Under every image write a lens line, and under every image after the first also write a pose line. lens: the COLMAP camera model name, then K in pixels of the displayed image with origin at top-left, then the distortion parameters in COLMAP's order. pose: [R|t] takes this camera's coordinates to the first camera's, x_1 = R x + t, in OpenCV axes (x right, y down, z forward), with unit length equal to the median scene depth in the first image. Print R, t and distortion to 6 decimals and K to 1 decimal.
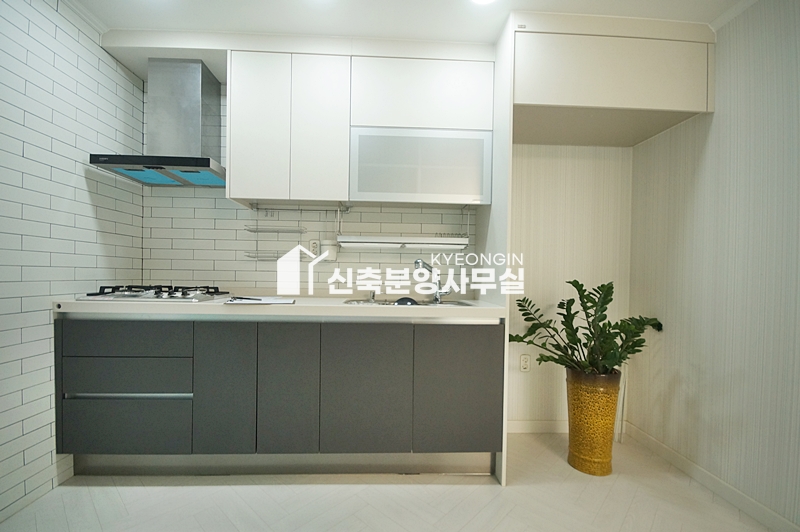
lens RADIAL K [[351.4, 0, 399.2], [0, 351.4, 278.5], [0, 0, 1]] dist [0.016990, -0.016003]
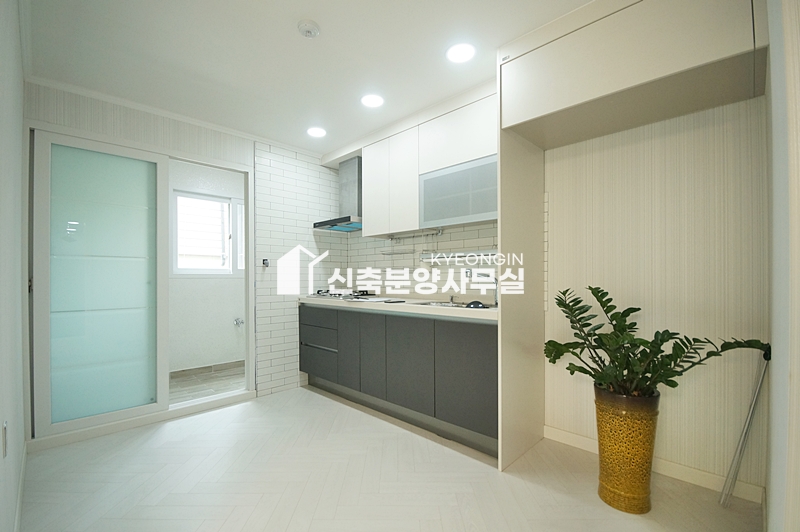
lens RADIAL K [[348.5, 0, 400.1], [0, 348.5, 279.1], [0, 0, 1]] dist [-0.001434, -0.000058]
pose [[0.686752, -0.017697, -0.726676, 0.799570], [0.006687, 0.999815, -0.018030, -0.000474], [0.726861, 0.007523, 0.686743, 0.009989]]
